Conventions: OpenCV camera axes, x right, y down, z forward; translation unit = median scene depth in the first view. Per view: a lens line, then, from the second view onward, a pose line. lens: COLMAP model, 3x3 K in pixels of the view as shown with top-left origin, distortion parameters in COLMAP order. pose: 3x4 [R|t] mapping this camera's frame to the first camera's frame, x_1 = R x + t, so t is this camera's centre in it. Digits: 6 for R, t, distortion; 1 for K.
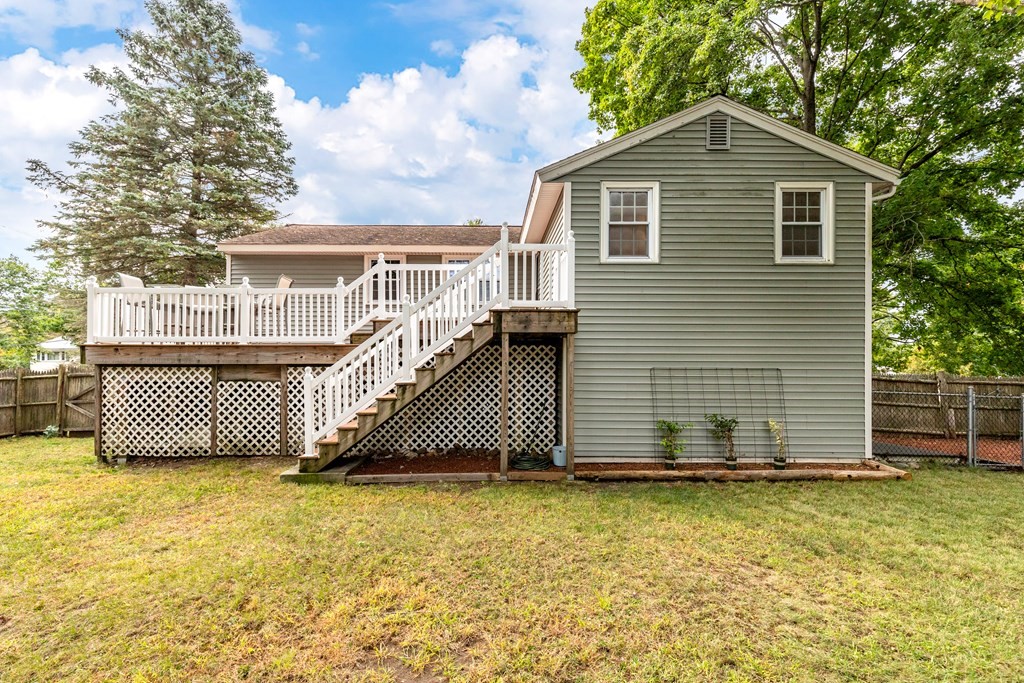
lens RADIAL K [[483.6, 0, 489.3], [0, 483.6, 366.2], [0, 0, 1]] dist [0.010457, -0.000058]
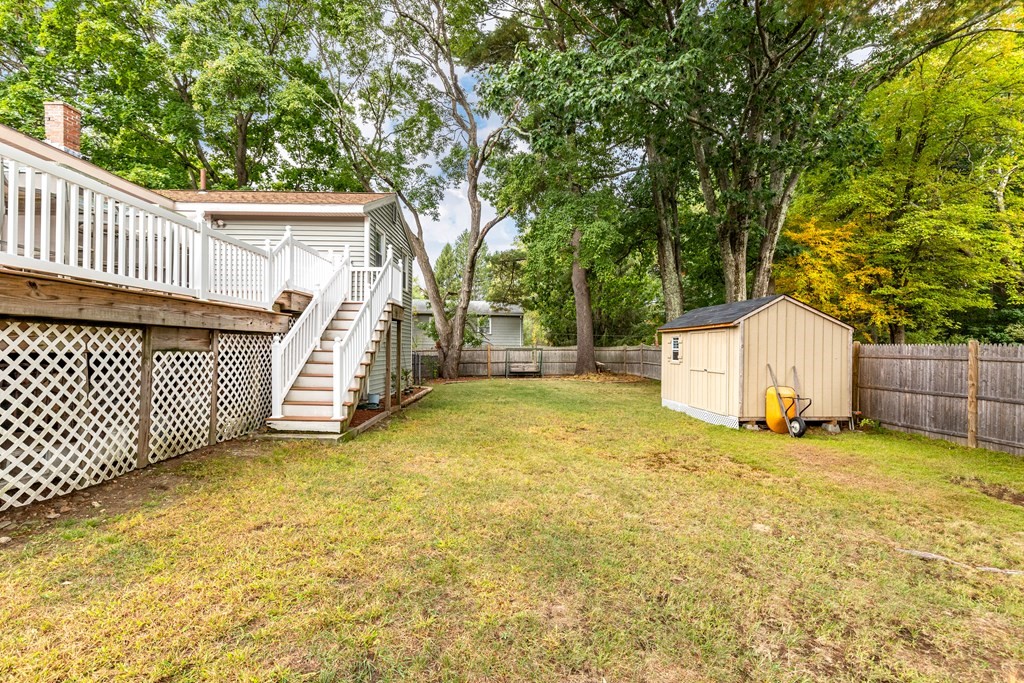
lens RADIAL K [[456.6, 0, 519.0], [0, 456.6, 347.3], [0, 0, 1]] dist [0.003350, -0.000062]
pose [[-0.017558, 0.003675, 0.999839, -1.198035], [-0.025580, 0.999664, -0.004123, 0.015364], [-0.999519, -0.025648, -0.017458, 0.523835]]
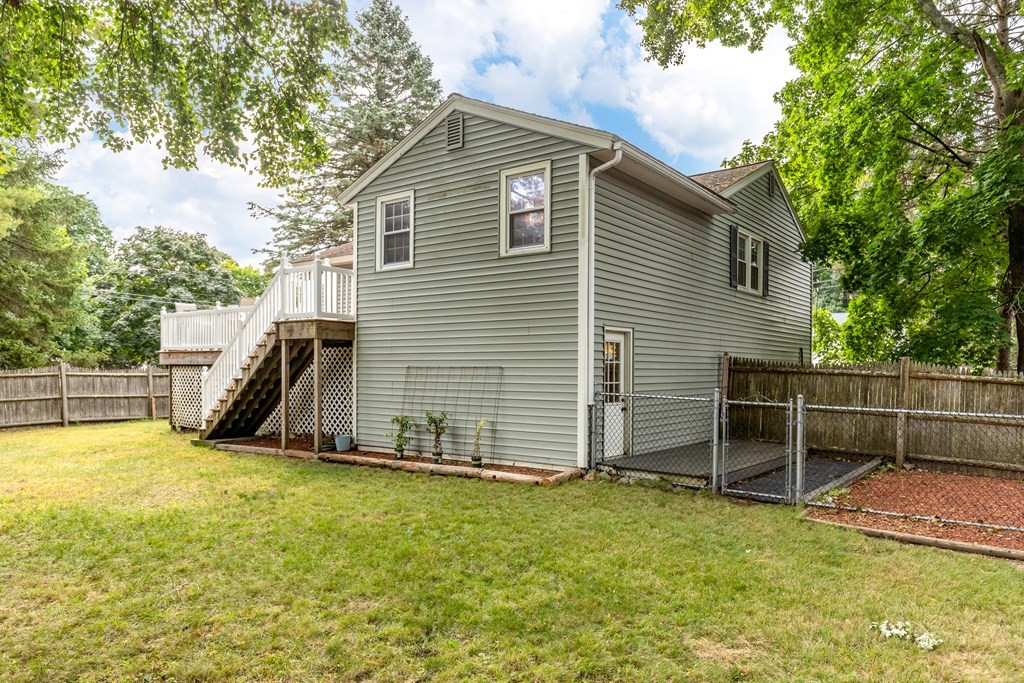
lens RADIAL K [[702.4, 0, 521.2], [0, 702.4, 372.1], [0, 0, 1]] dist [-0.001869, 0.000075]
pose [[0.798576, 0.002689, -0.601888, 1.387215], [0.010182, 0.999787, 0.017976, -0.008693], [0.601808, -0.020483, 0.798378, -0.080975]]
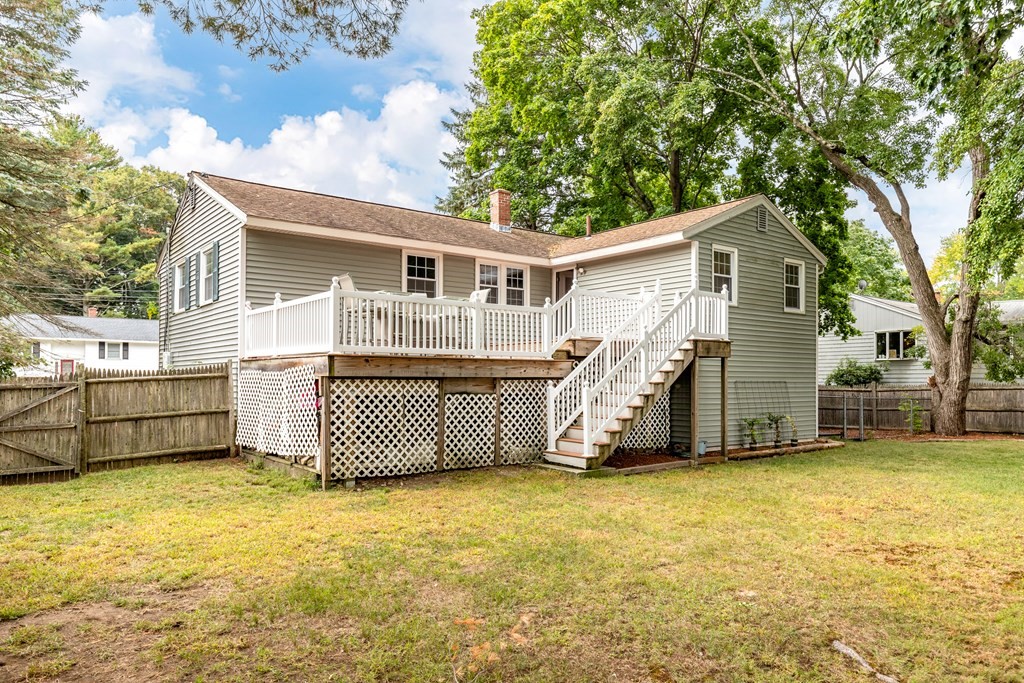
lens RADIAL K [[702.4, 0, 526.0], [0, 702.4, 377.8], [0, 0, 1]] dist [-0.001869, 0.000075]
pose [[0.789546, 0.002968, 0.613684, -1.315225], [-0.012152, 0.999868, 0.010798, -0.019992], [-0.613571, -0.015983, 0.789478, -0.221090]]
